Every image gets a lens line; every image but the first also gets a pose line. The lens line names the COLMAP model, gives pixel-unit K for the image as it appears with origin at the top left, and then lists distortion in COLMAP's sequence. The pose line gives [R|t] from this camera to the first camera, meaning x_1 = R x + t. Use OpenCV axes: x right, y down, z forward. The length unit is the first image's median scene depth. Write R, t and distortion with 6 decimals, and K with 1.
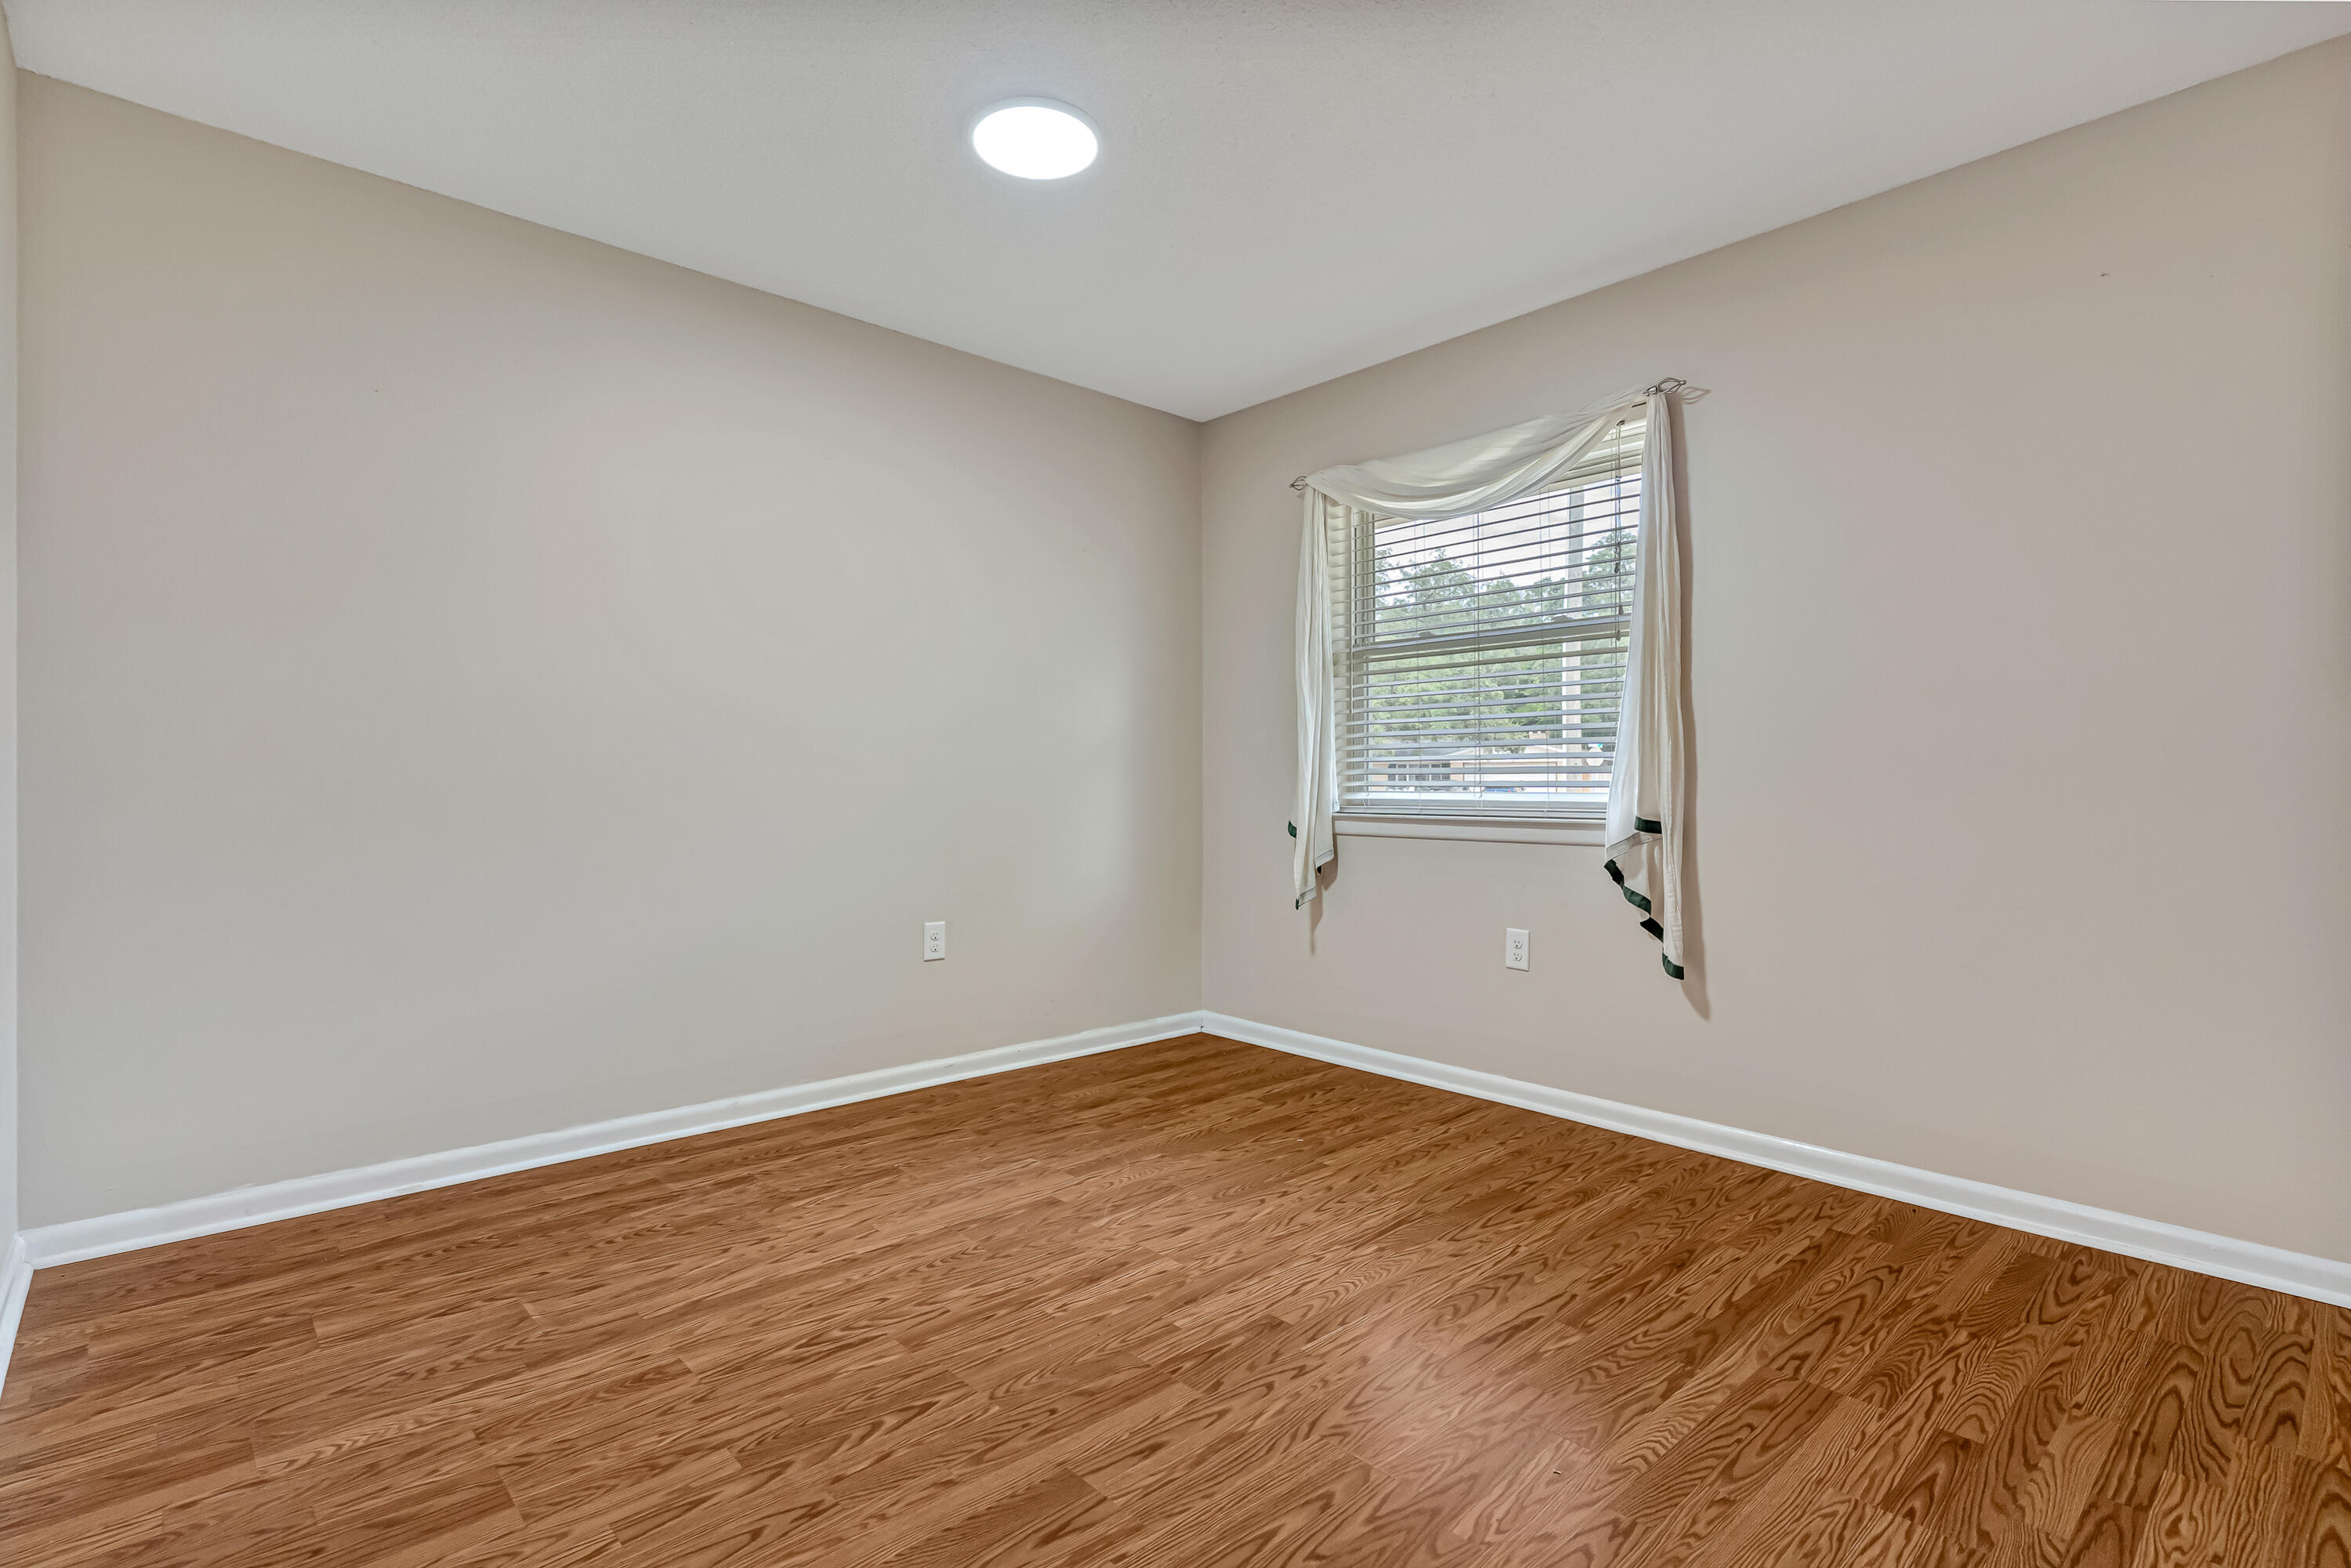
lens RADIAL K [[1135.1, 0, 1171.9], [0, 1135.1, 763.7], [0, 0, 1]] dist [0.003140, -0.000961]
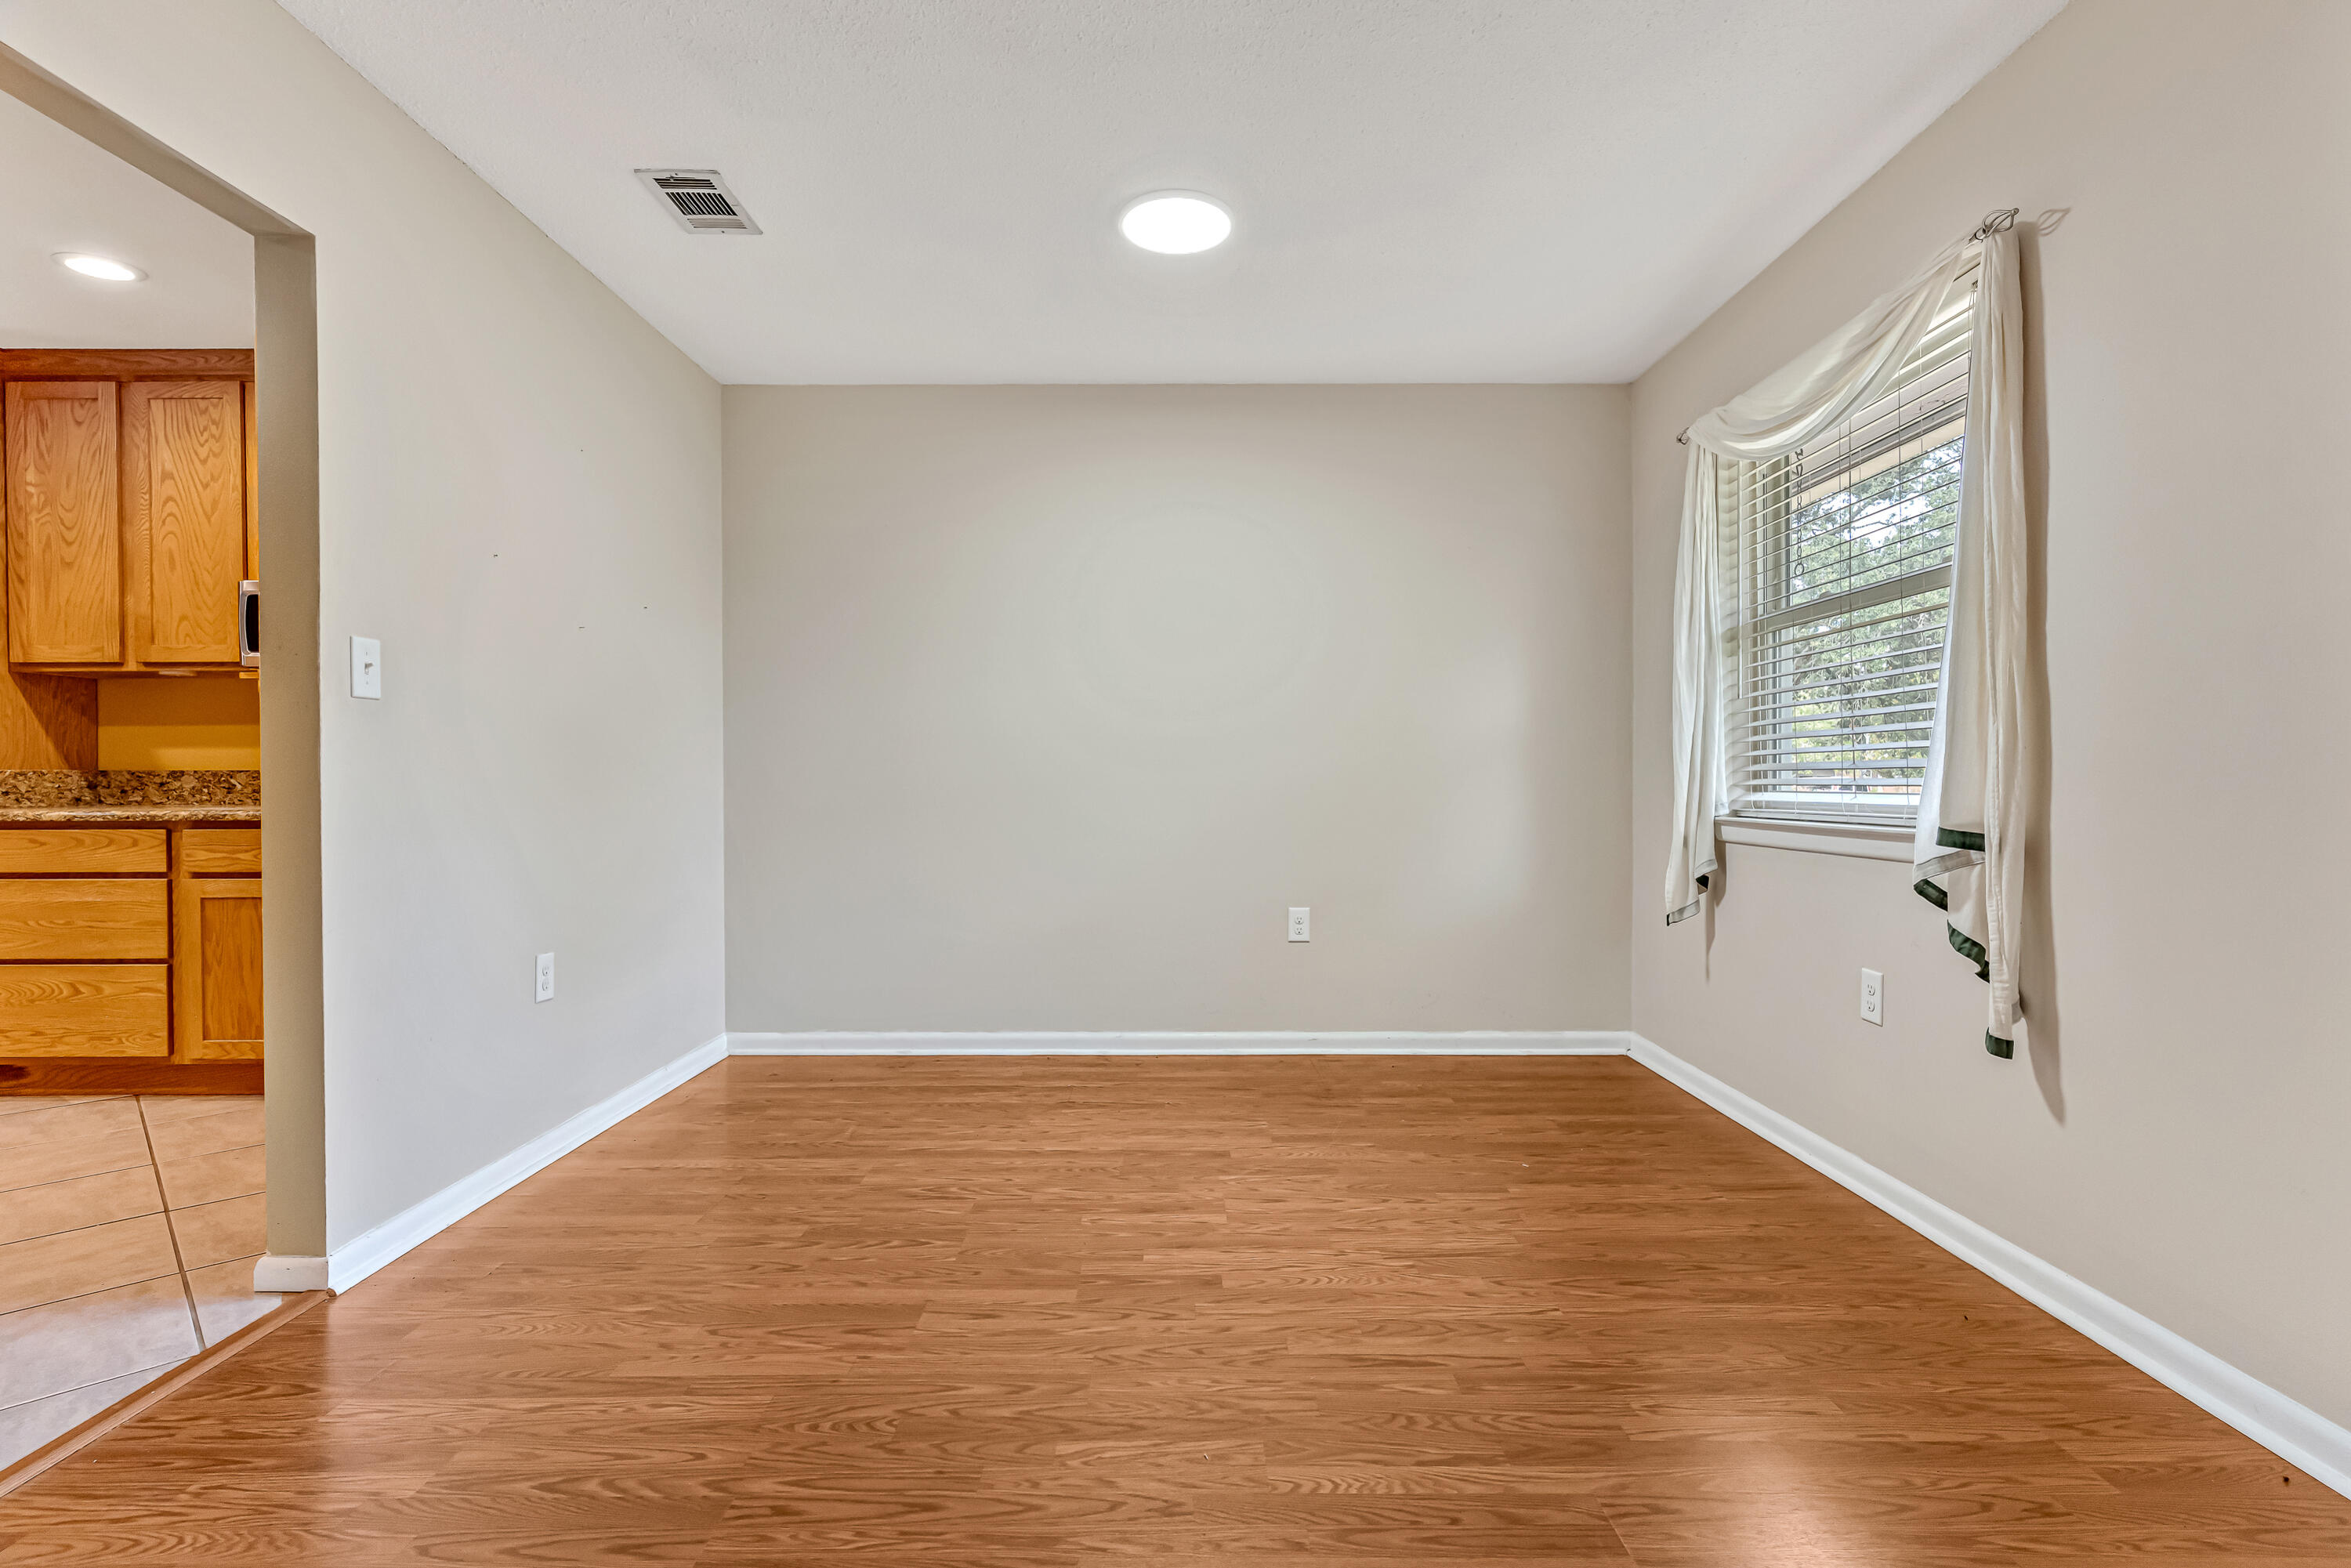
lens RADIAL K [[1135.1, 0, 1171.9], [0, 1135.1, 763.7], [0, 0, 1]] dist [0.003140, -0.000961]
pose [[0.731975, -0.012947, -0.681209, 0.568311], [0.013983, 0.999894, -0.003978, 0.002340], [0.681188, -0.006613, 0.732078, 0.131256]]
